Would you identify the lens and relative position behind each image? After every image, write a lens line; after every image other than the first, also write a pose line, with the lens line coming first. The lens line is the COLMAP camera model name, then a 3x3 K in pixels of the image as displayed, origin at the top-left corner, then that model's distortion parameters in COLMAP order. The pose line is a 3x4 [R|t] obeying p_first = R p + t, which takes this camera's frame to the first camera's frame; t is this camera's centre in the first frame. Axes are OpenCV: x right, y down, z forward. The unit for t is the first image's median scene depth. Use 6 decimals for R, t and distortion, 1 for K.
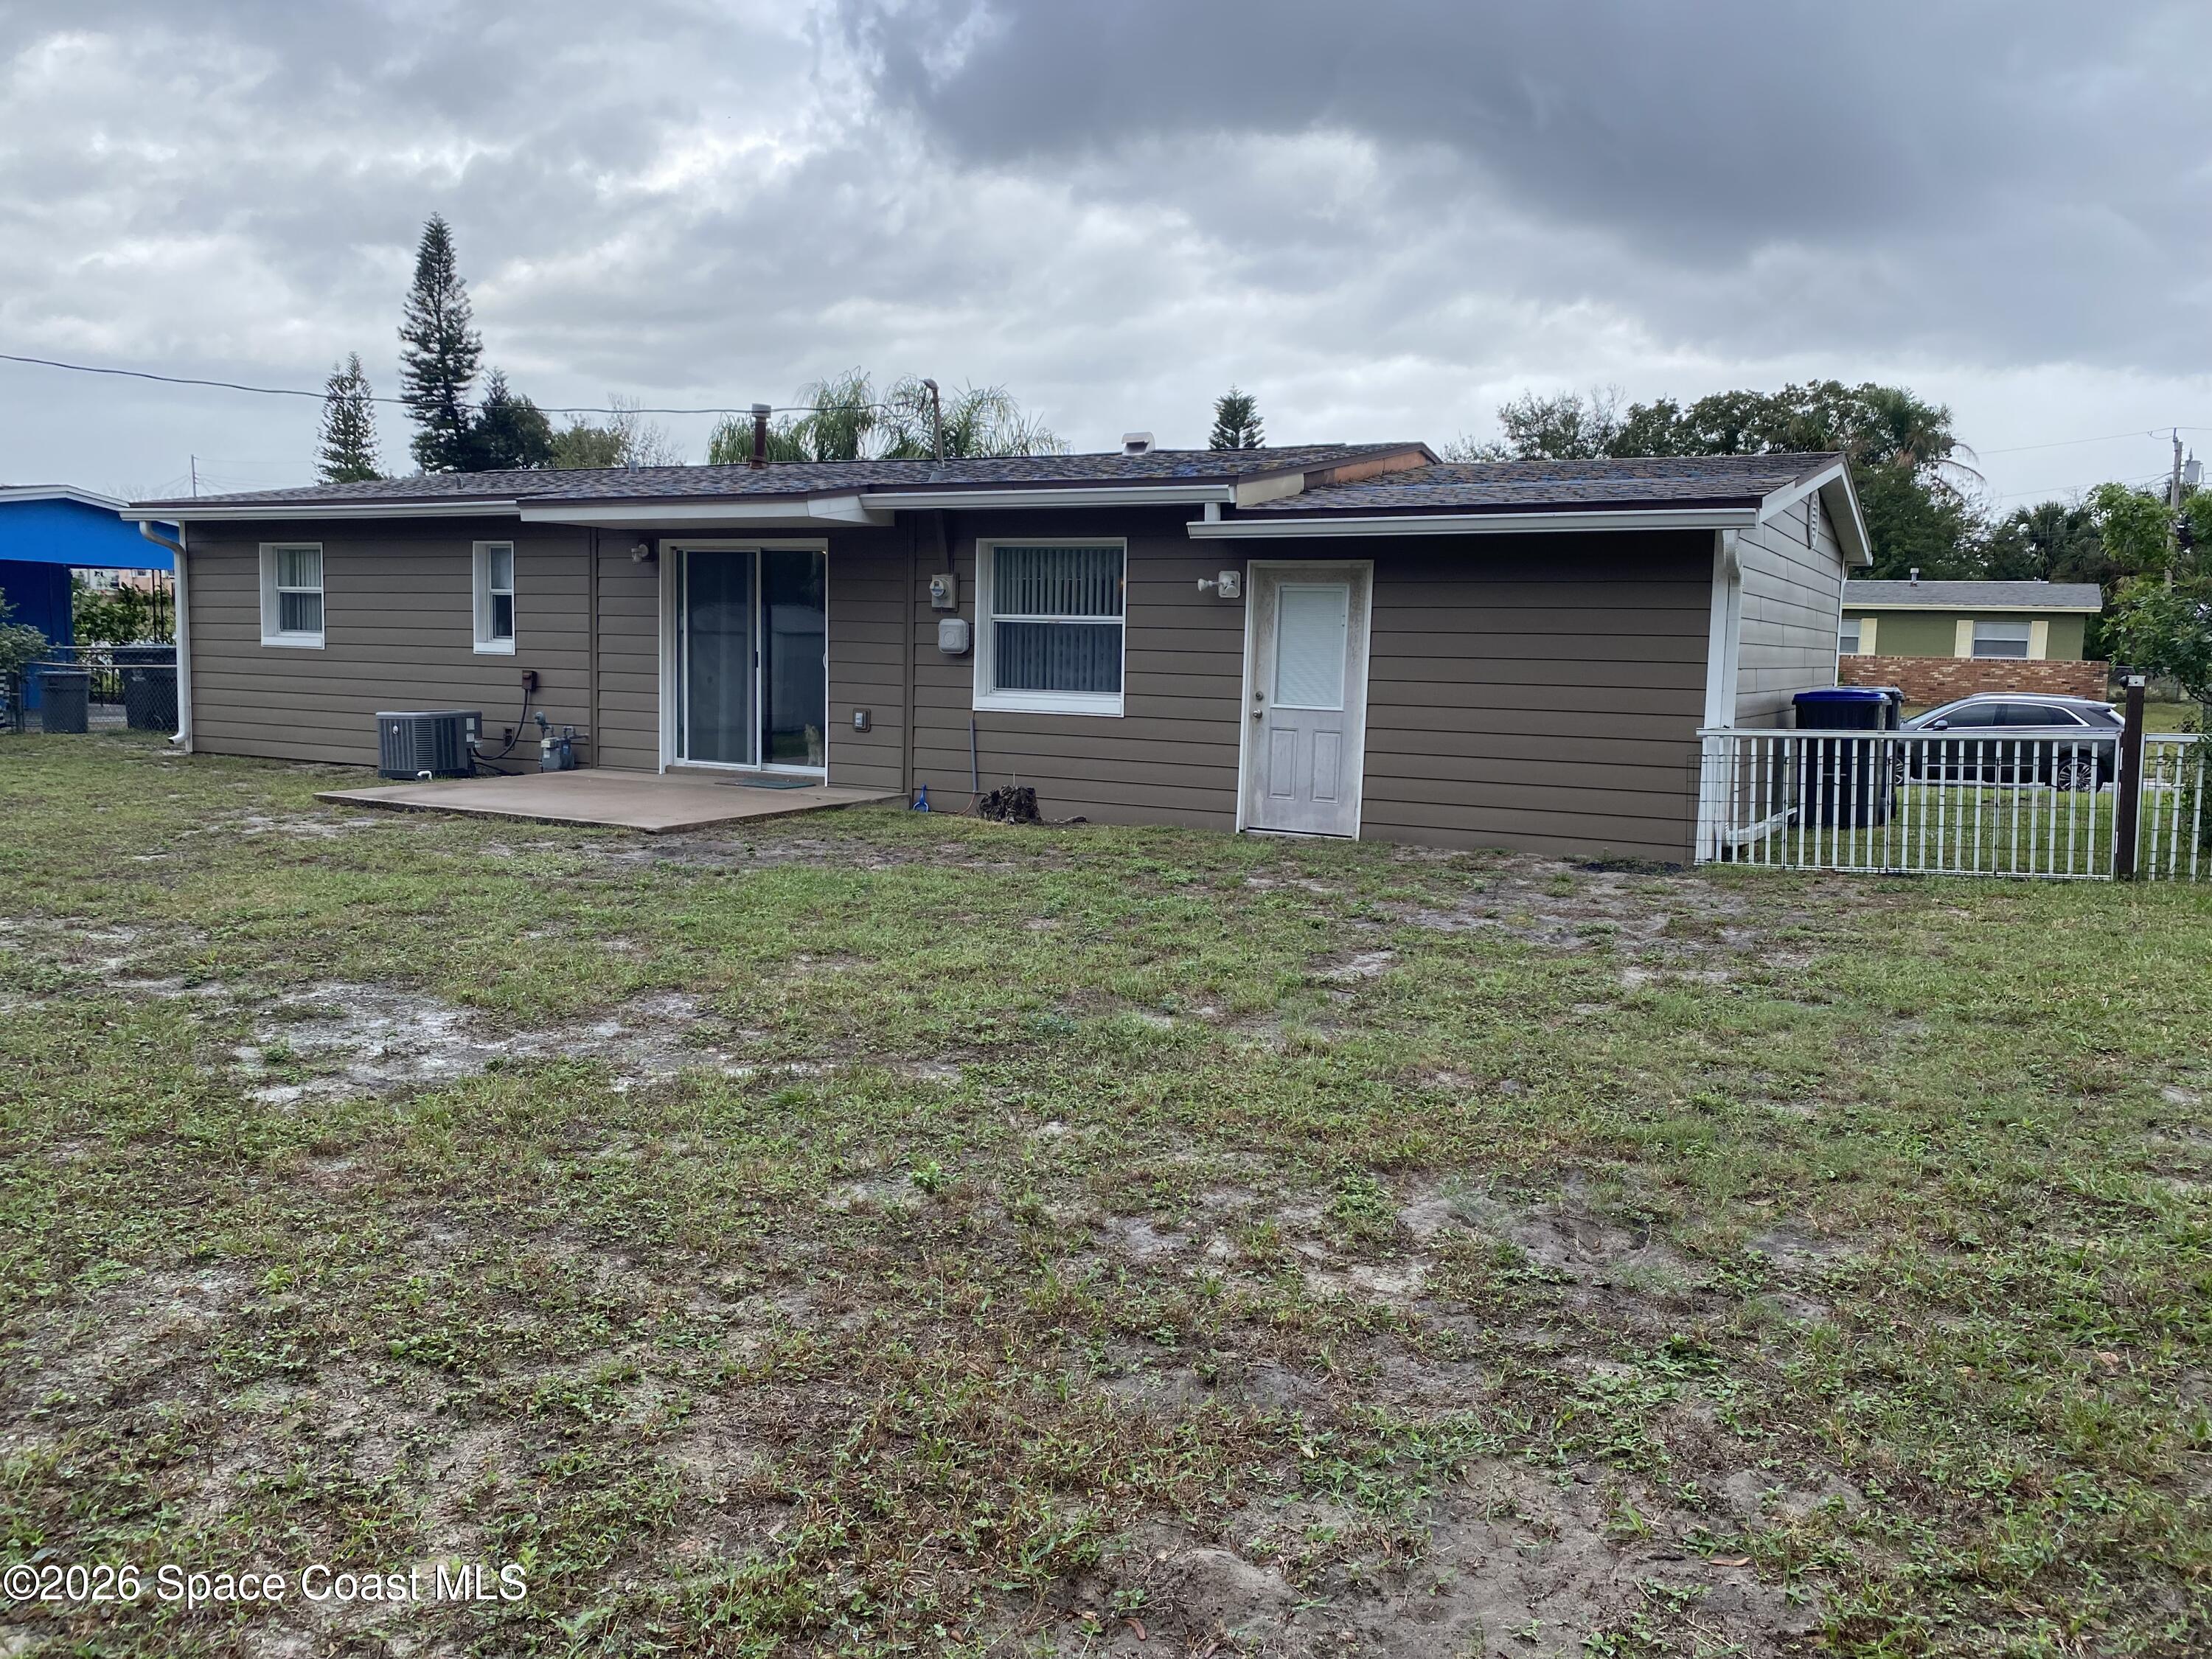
lens RADIAL K [[1705.8, 0, 1109.4], [0, 1705.8, 797.4], [0, 0, 1]] dist [0.086691, -0.175141]
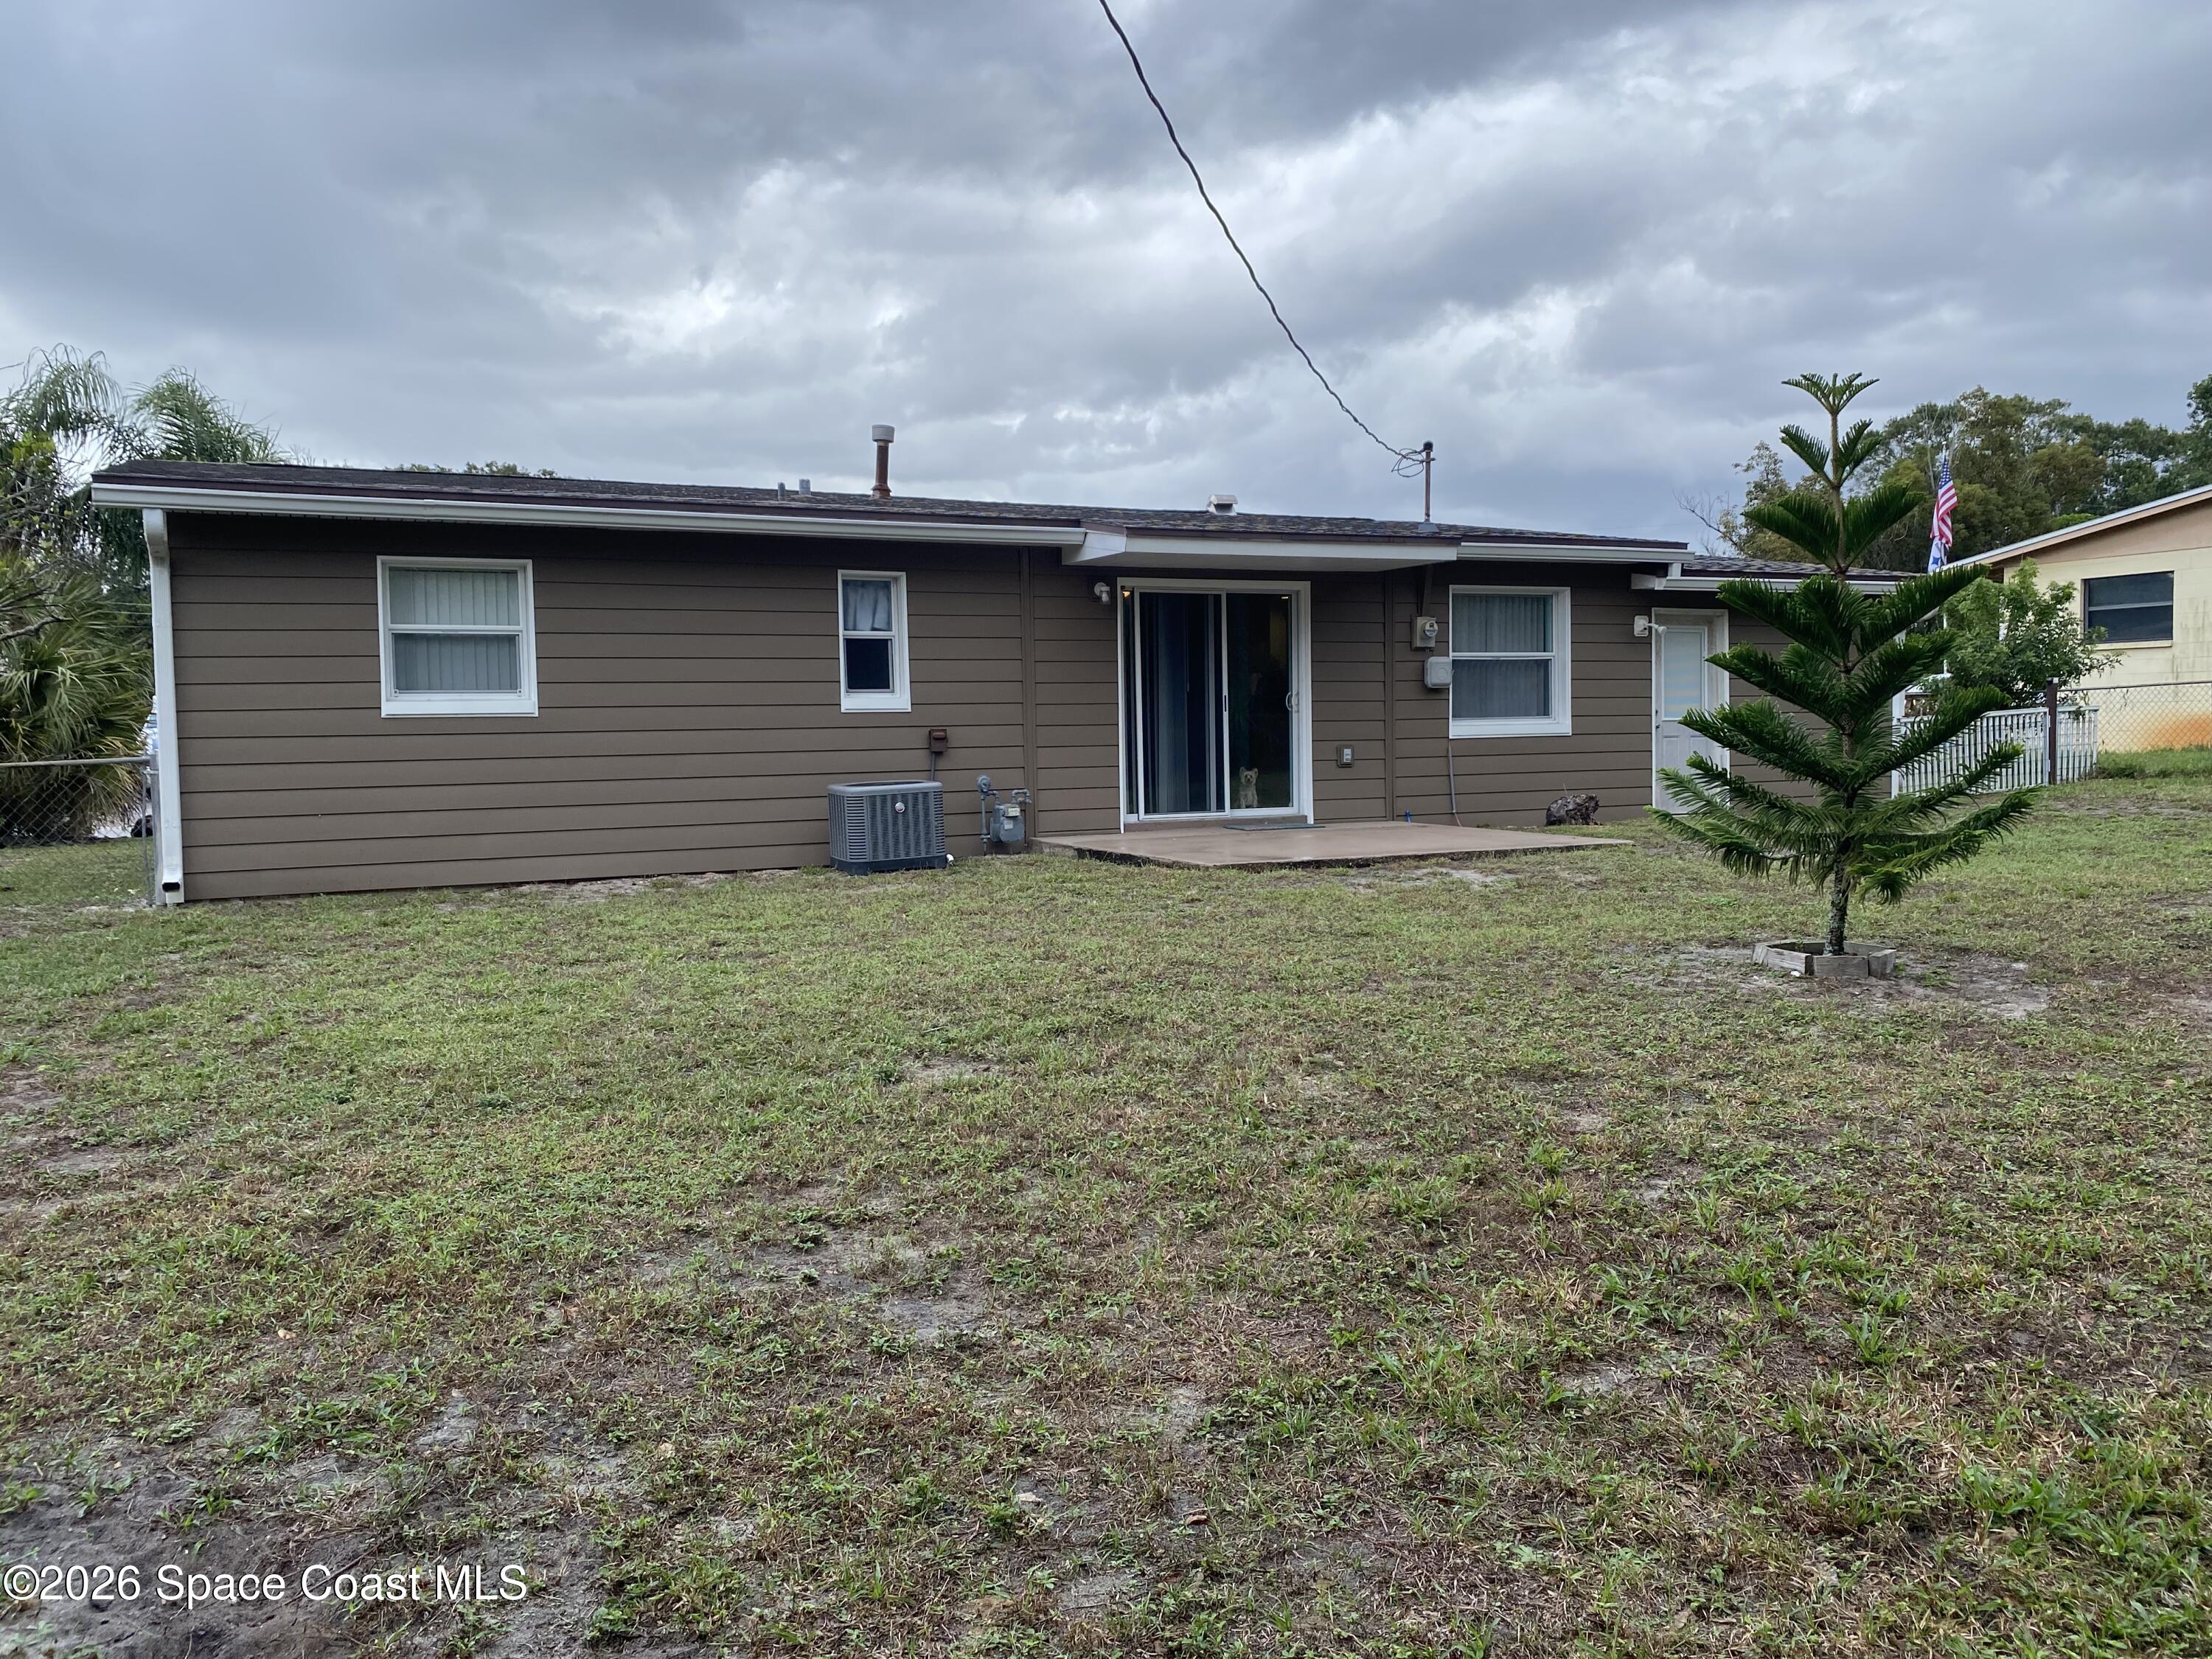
lens RADIAL K [[1705.8, 0, 1109.4], [0, 1705.8, 797.4], [0, 0, 1]] dist [0.086691, -0.175141]
pose [[0.572726, -0.067384, 0.816972, -1.036352], [0.107208, 0.994213, 0.006846, -0.040960], [-0.812706, 0.083665, 0.576636, 0.498596]]
